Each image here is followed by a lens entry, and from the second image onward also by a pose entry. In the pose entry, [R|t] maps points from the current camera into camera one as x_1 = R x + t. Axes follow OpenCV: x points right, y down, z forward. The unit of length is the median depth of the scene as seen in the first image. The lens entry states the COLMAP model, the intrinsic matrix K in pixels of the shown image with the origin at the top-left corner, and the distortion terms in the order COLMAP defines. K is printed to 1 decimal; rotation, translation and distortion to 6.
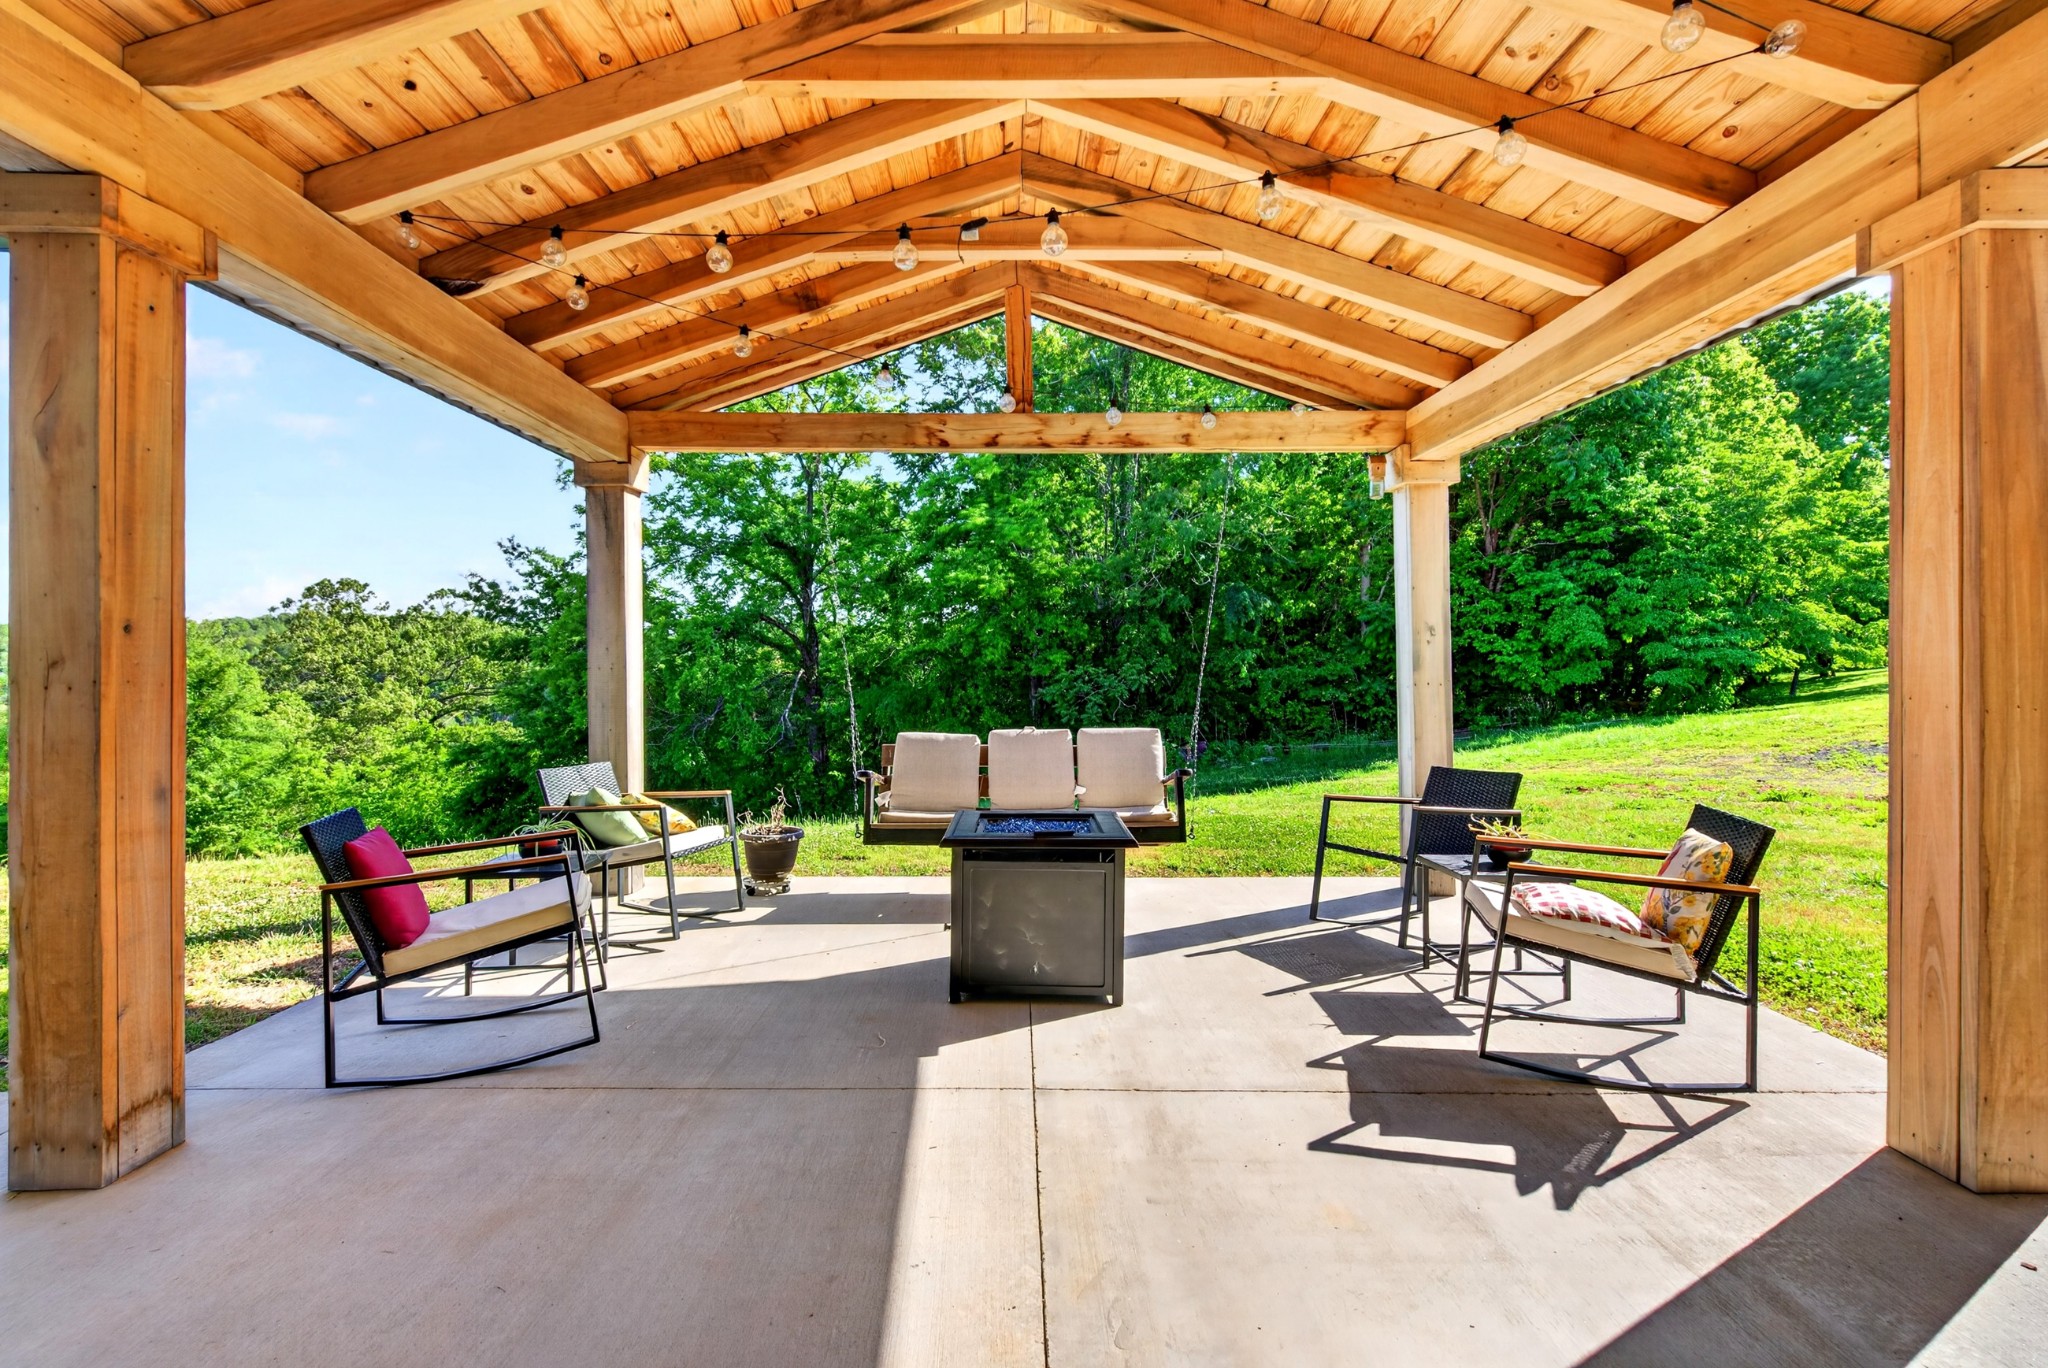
lens RADIAL K [[935.2, 0, 1022.4], [0, 935.2, 676.6], [0, 0, 1]] dist [0.001454, -0.000552]
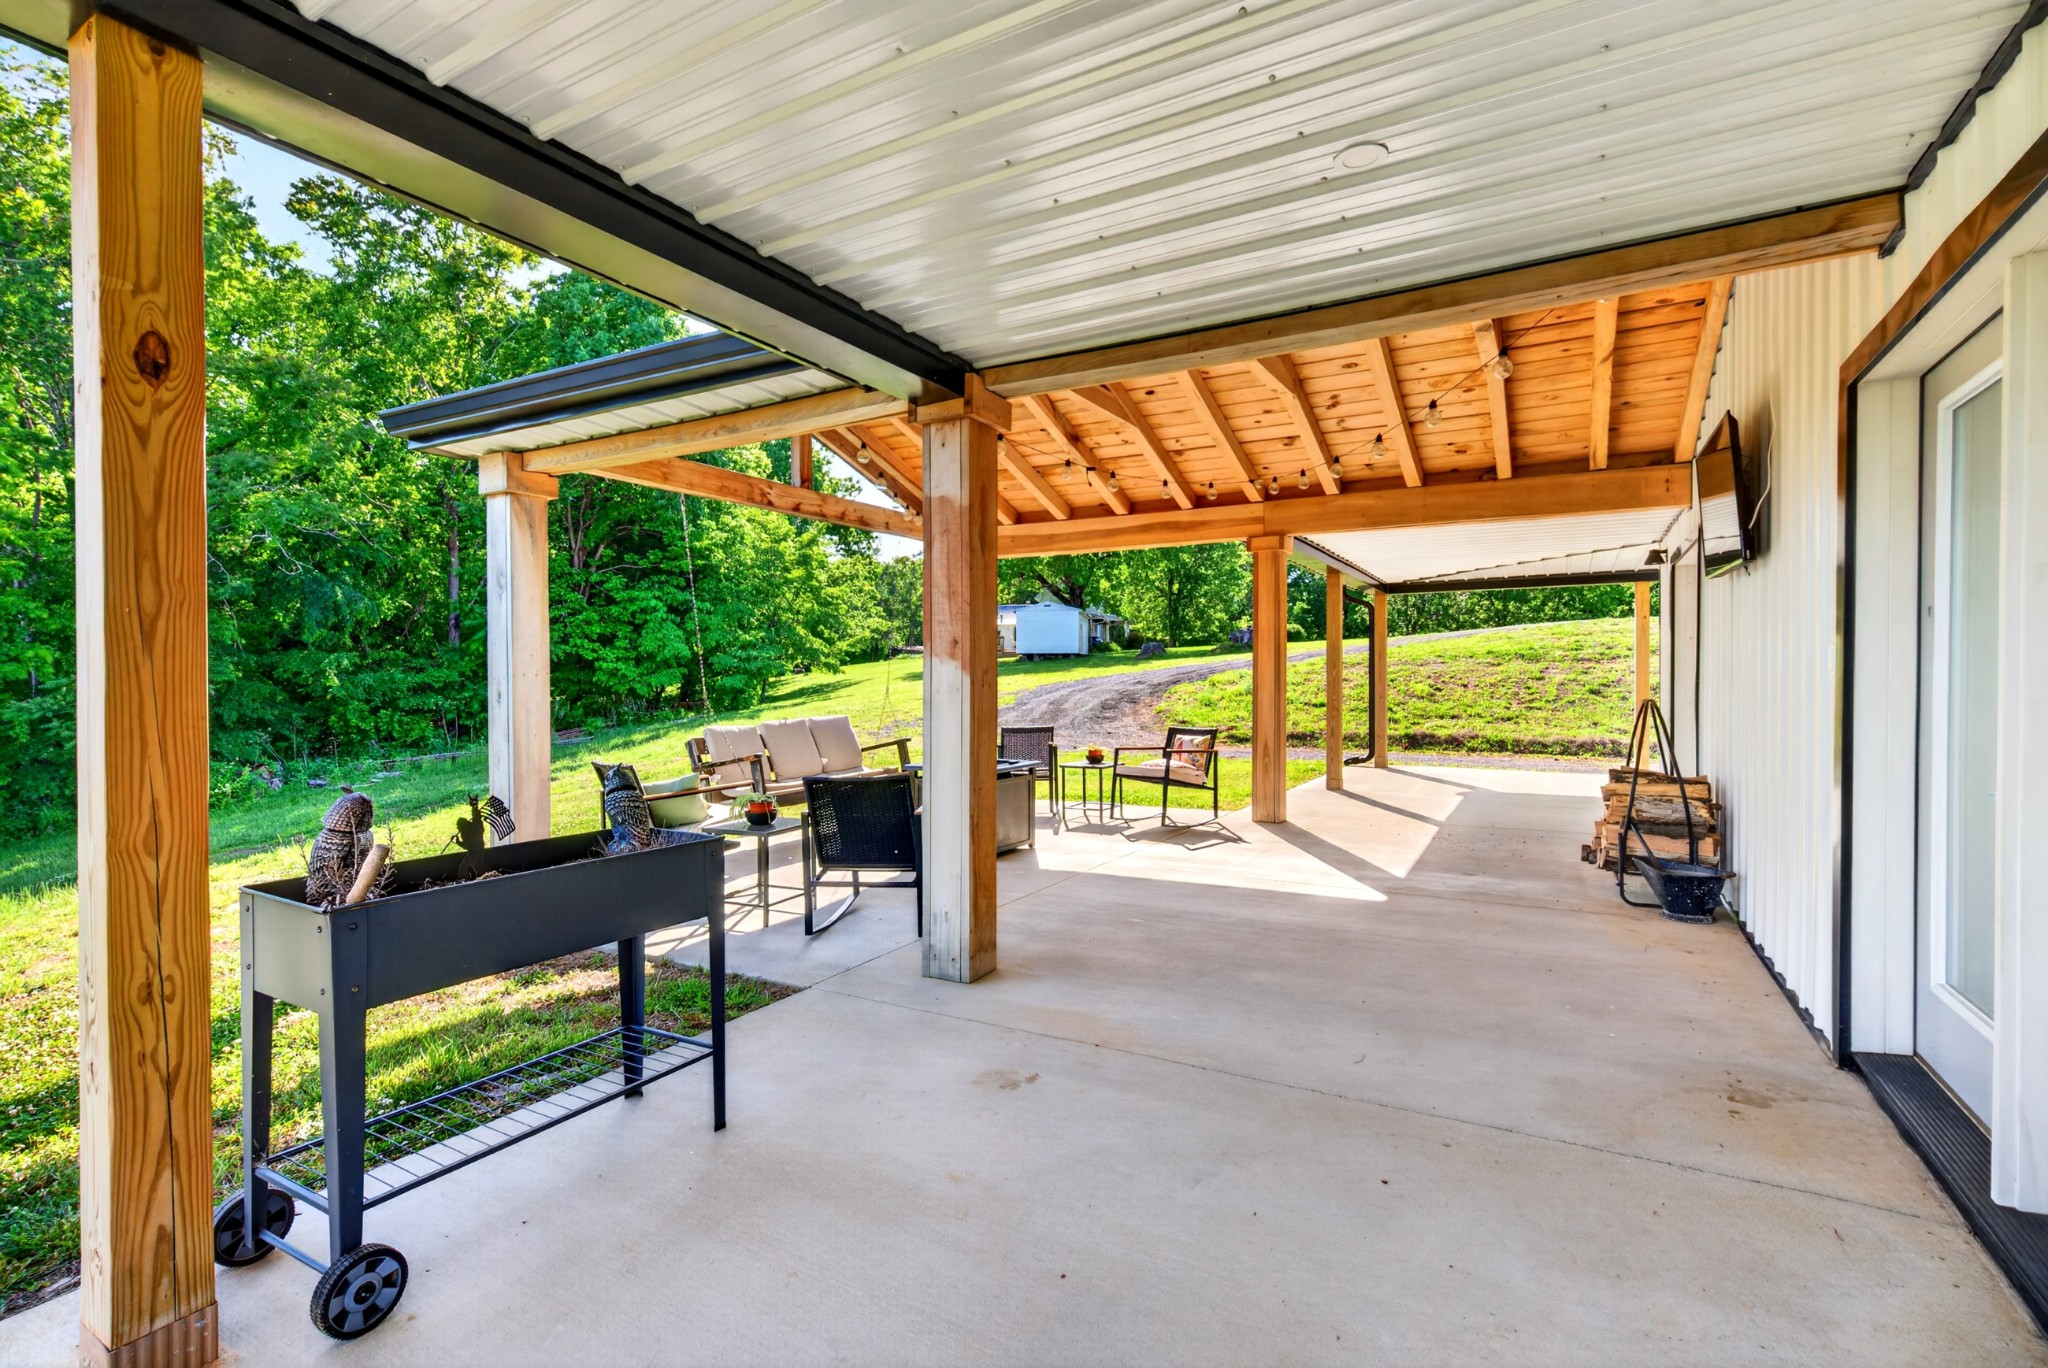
lens RADIAL K [[935.2, 0, 1023.8], [0, 935.2, 684.1], [0, 0, 1]] dist [0.001454, -0.000552]
pose [[0.498801, -0.009233, 0.866668, -0.211087], [0.007784, 0.999951, 0.006173, -0.000032], [-0.866682, 0.003667, 0.498848, 0.006274]]
